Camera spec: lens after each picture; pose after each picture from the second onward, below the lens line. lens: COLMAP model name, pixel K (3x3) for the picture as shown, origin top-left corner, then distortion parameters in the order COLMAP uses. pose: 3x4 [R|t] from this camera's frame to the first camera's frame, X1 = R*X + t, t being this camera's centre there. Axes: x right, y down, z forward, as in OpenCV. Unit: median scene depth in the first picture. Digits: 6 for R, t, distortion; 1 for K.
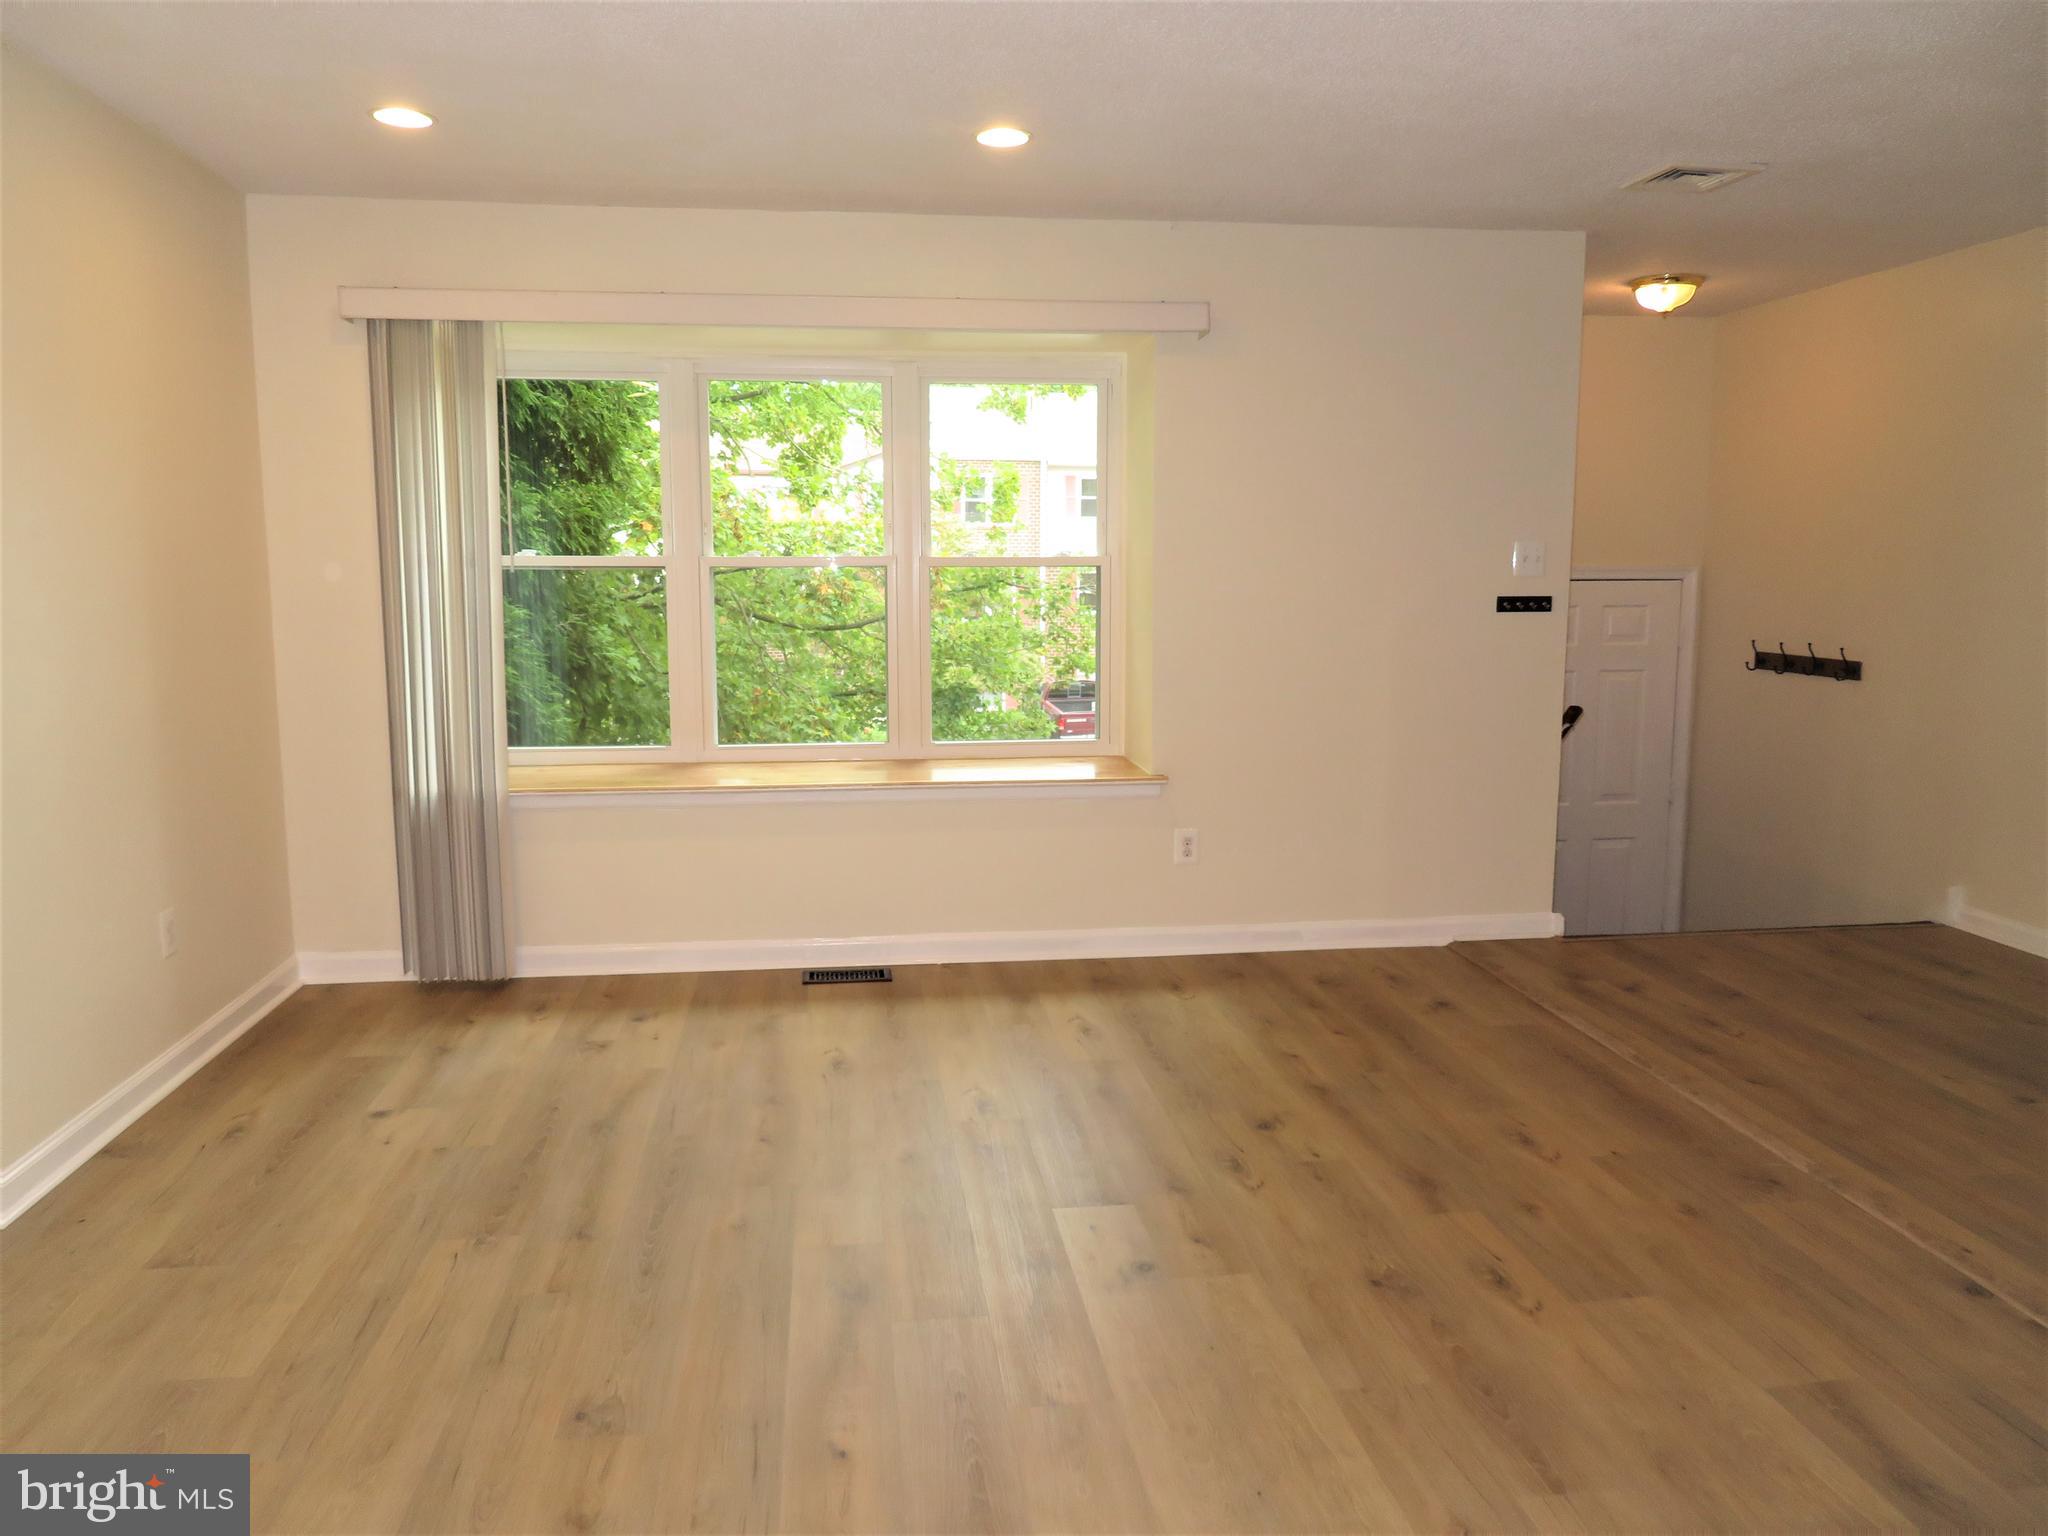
lens RADIAL K [[1488.7, 0, 1028.3], [0, 1488.7, 757.5], [0, 0, 1]] dist [-0.007515, 0.002907]
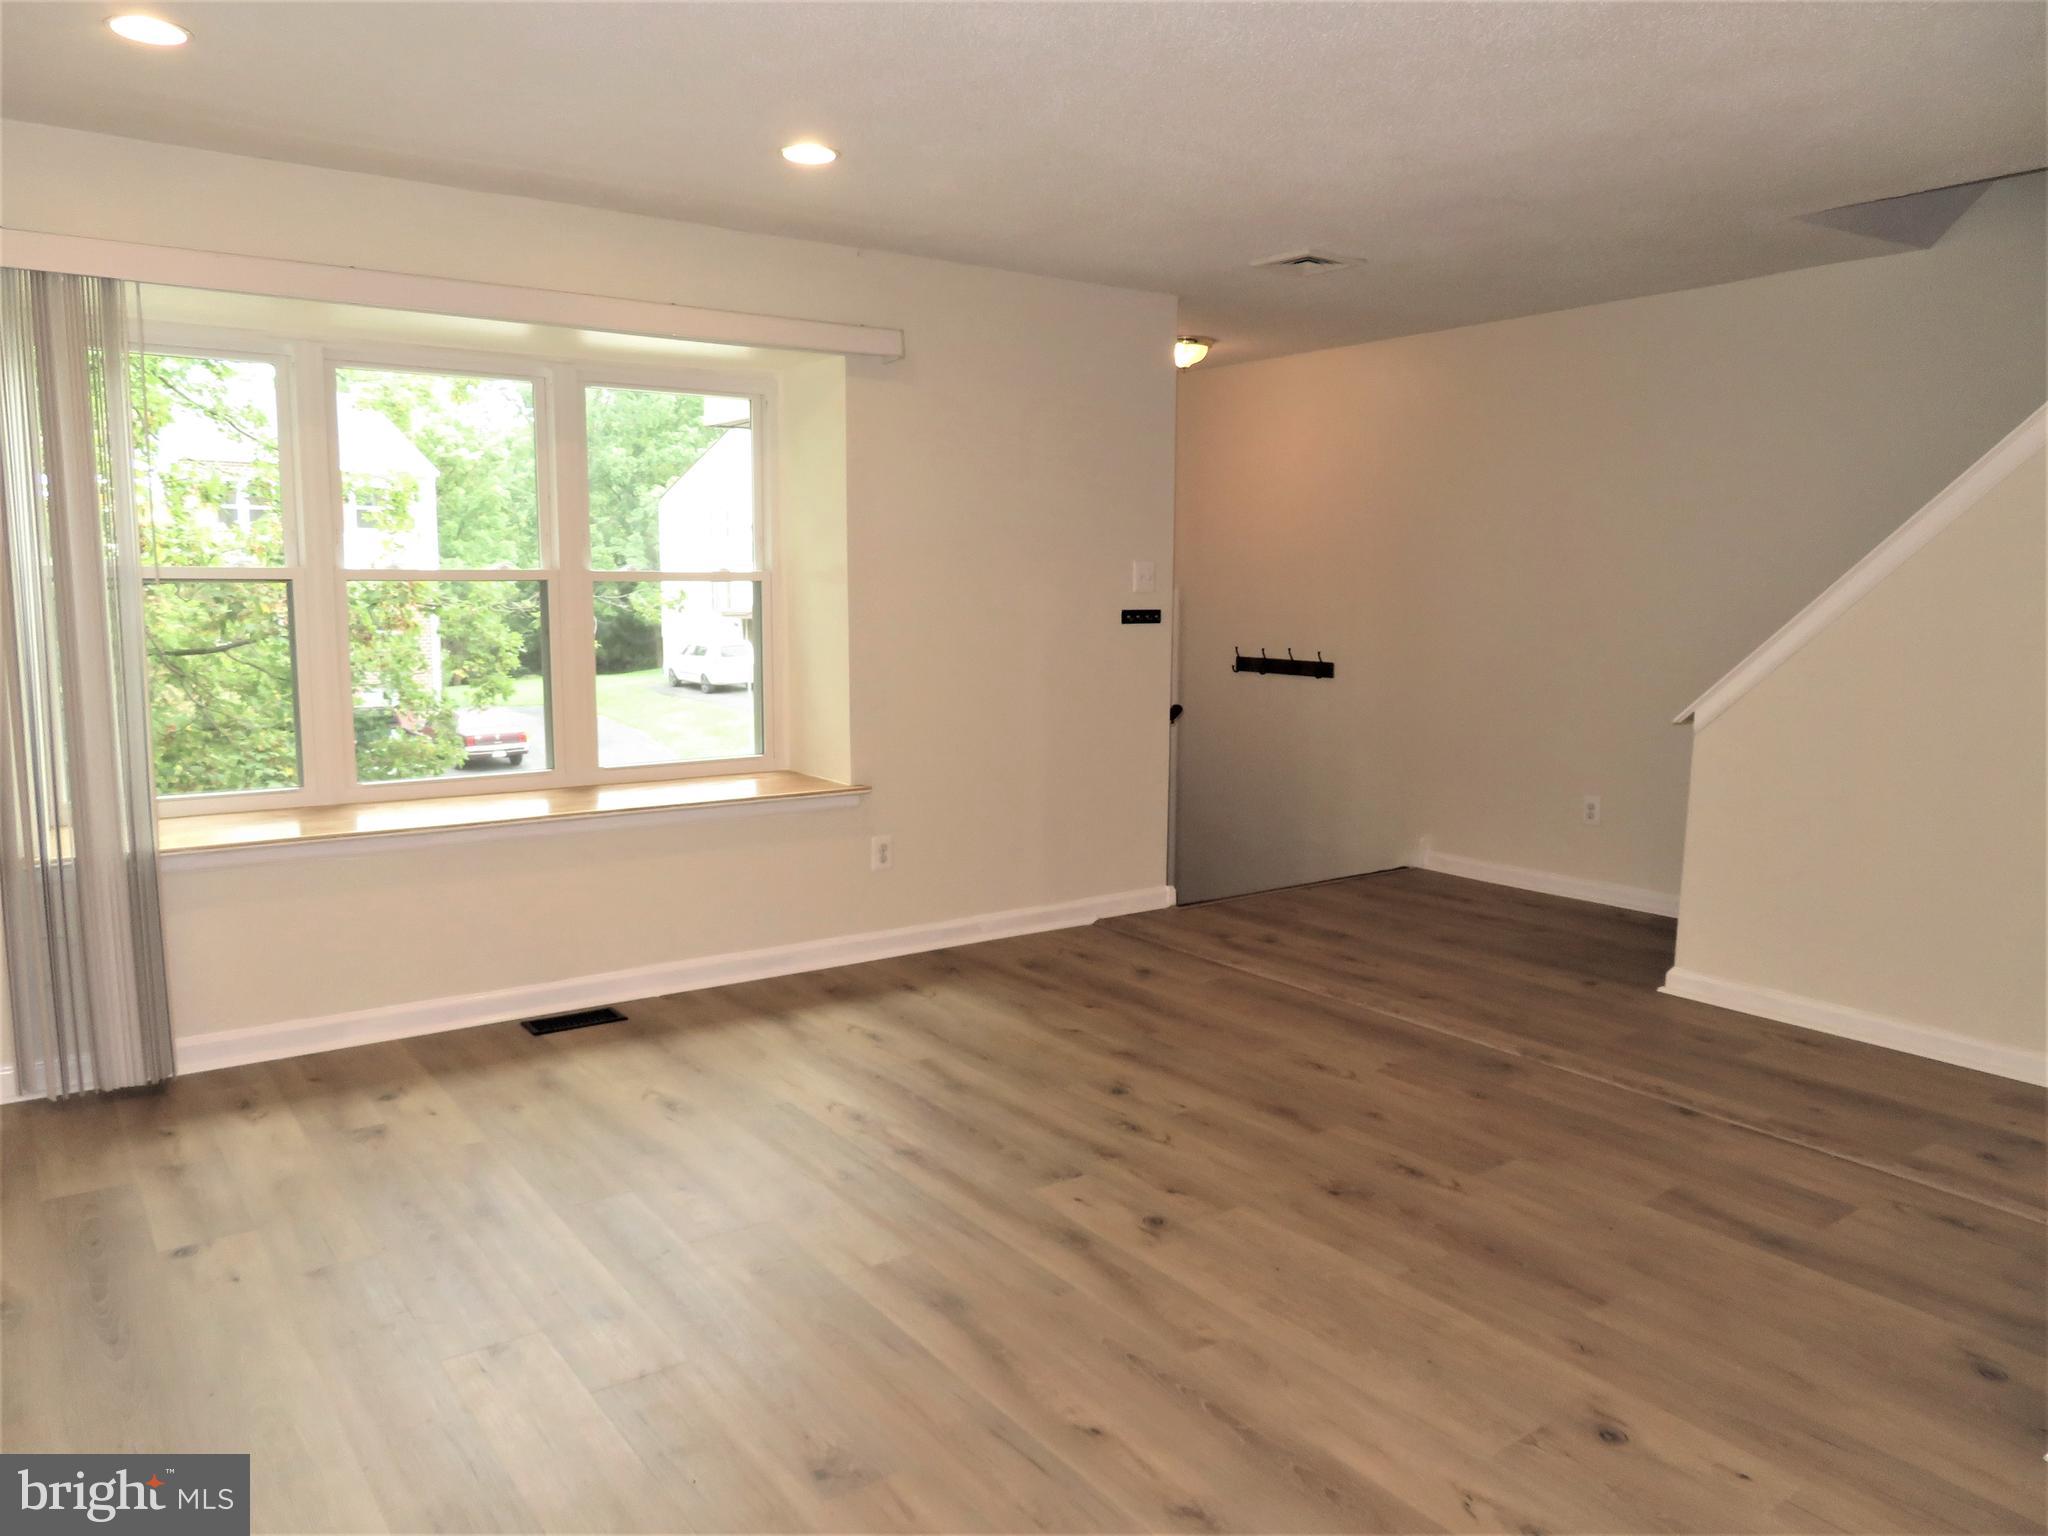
lens RADIAL K [[1488.7, 0, 1028.3], [0, 1488.7, 757.5], [0, 0, 1]] dist [-0.007515, 0.002907]
pose [[0.874755, -0.050640, 0.481912, -0.333127], [0.056485, 0.998401, 0.002383, -0.003510], [-0.481262, 0.025137, 0.876216, 0.050907]]
